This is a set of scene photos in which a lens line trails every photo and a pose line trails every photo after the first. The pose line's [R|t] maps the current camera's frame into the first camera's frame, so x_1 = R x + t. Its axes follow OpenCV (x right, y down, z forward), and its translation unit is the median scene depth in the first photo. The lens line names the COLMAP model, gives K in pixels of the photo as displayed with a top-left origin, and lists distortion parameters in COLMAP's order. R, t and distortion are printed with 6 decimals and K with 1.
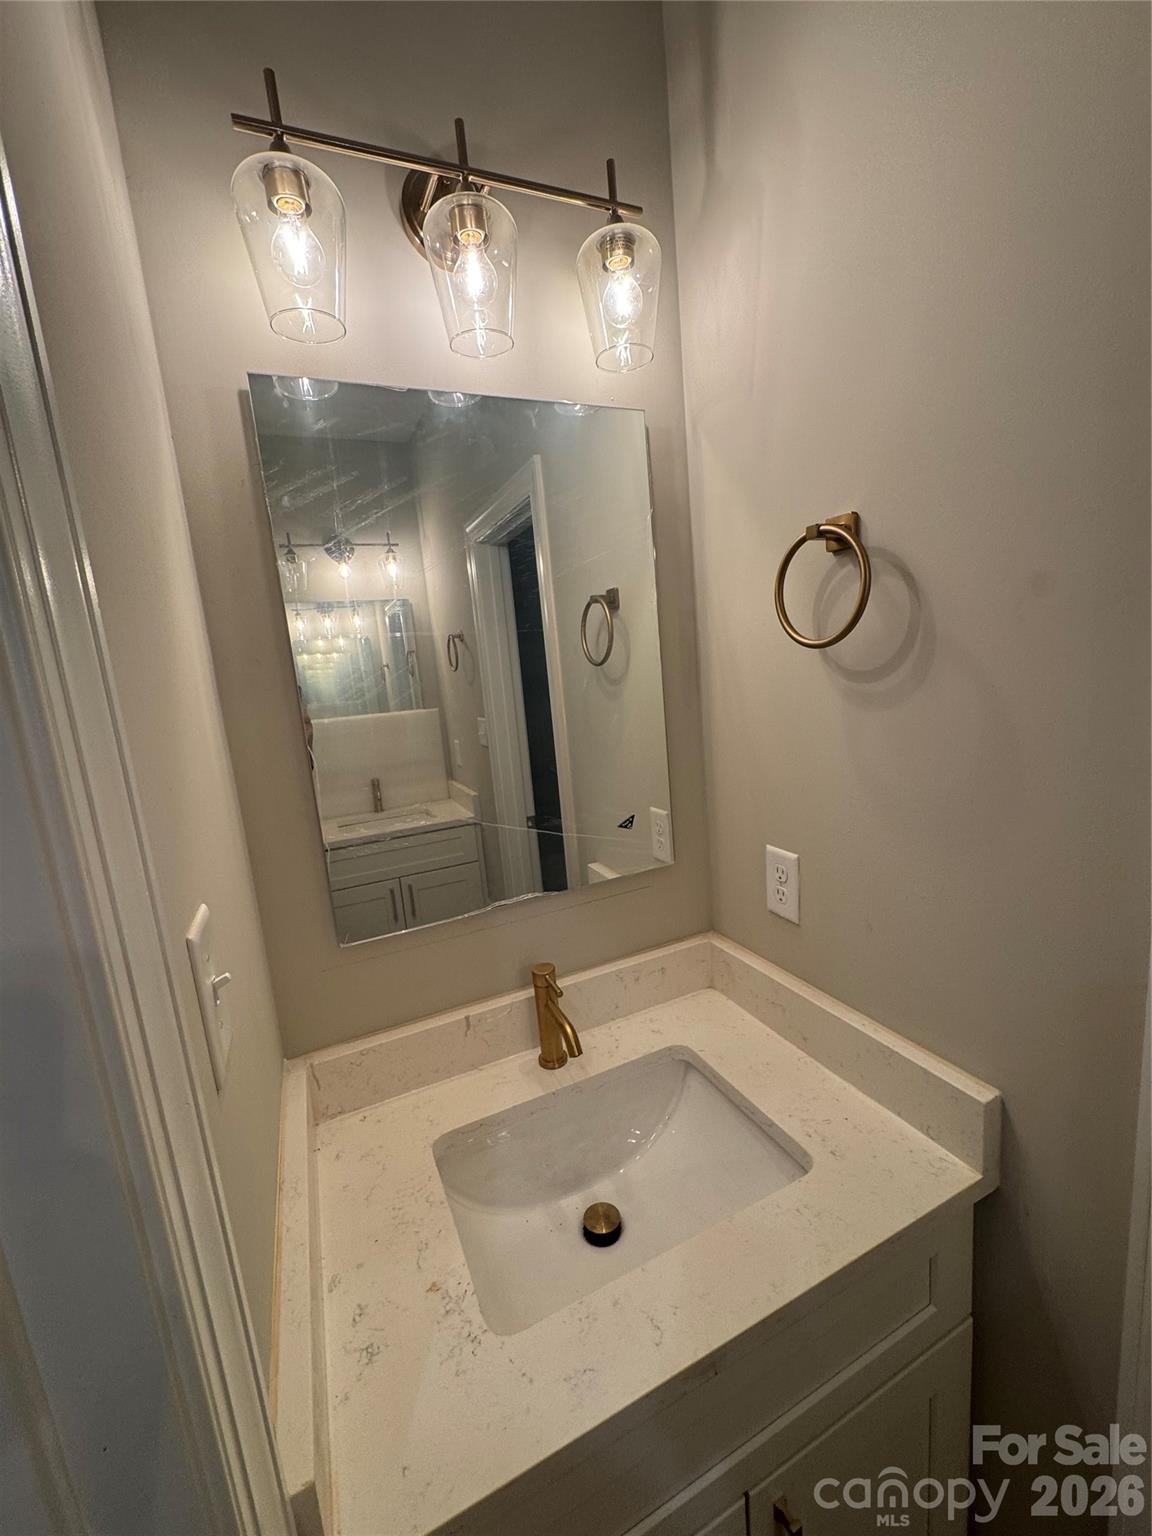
lens RADIAL K [[628.5, 0, 576.0], [0, 628.5, 768.0], [0, 0, 1]] dist [0.001477, 0.000193]
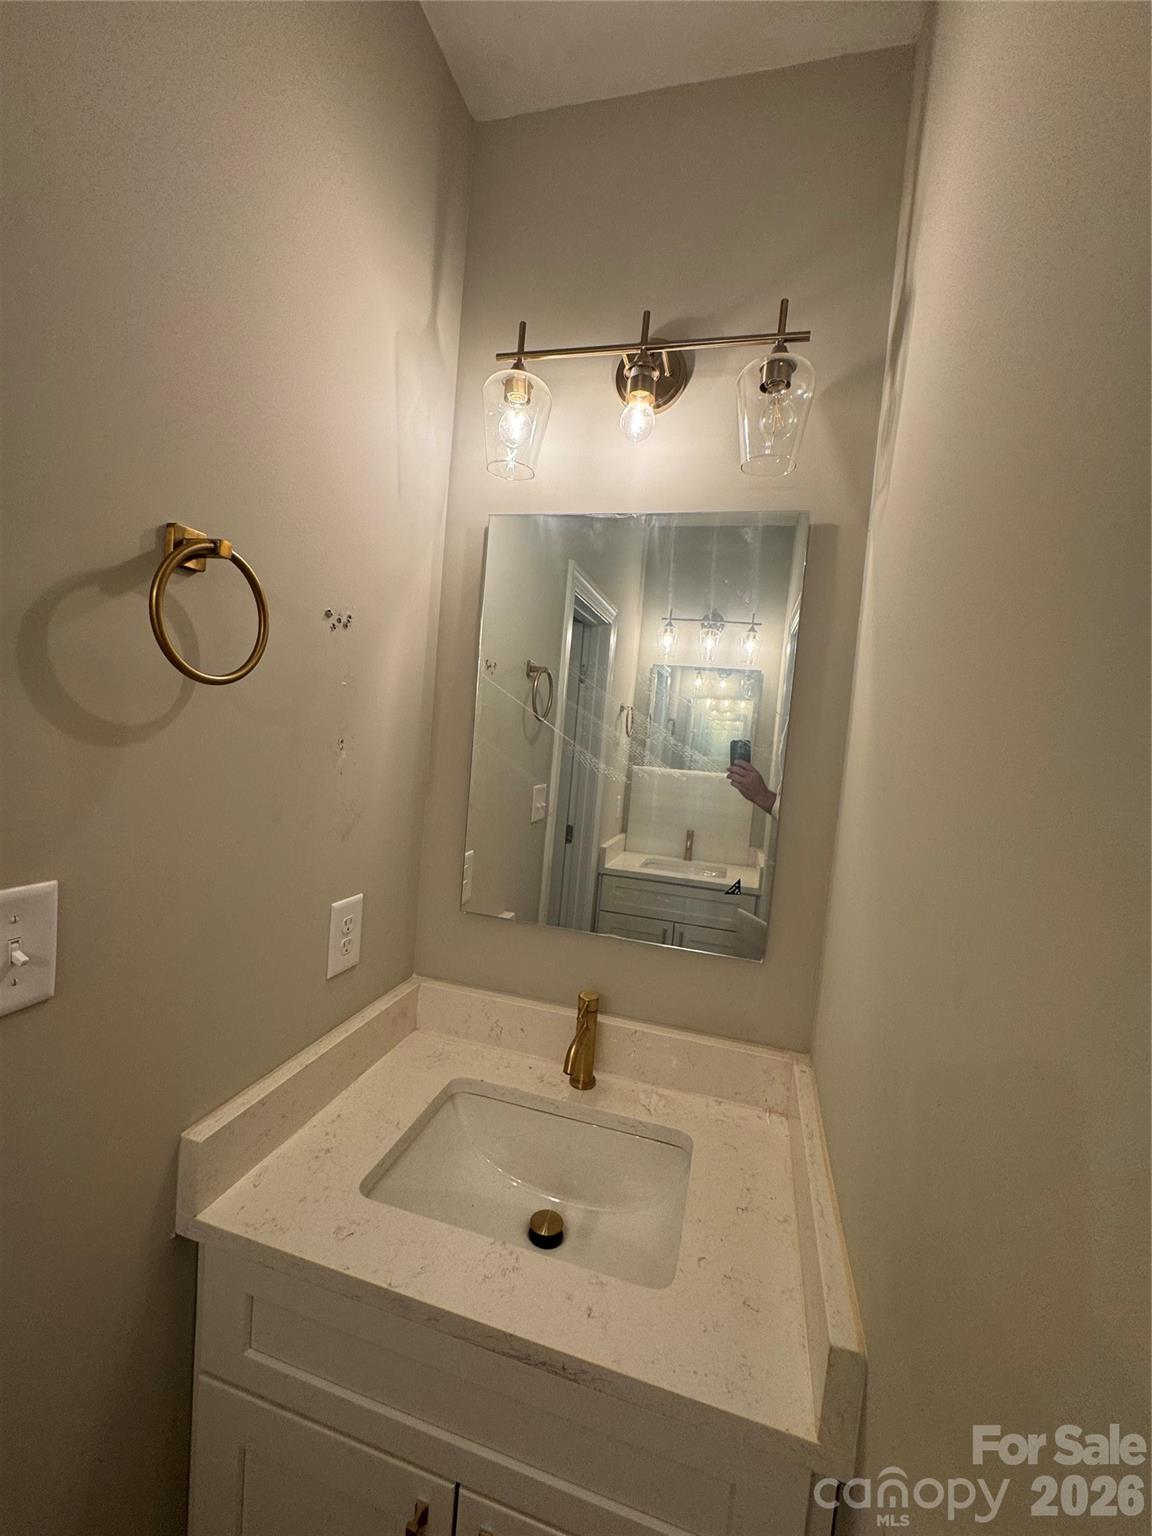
lens RADIAL K [[624.0, 0, 575.9], [0, 624.0, 777.4], [0, 0, 1]] dist [-0.001631, 0.000035]
pose [[0.755122, 0.208193, -0.621648, 0.520143], [-0.265996, 0.963974, -0.000269, -0.049188], [0.599196, 0.165559, 0.783297, 0.051562]]
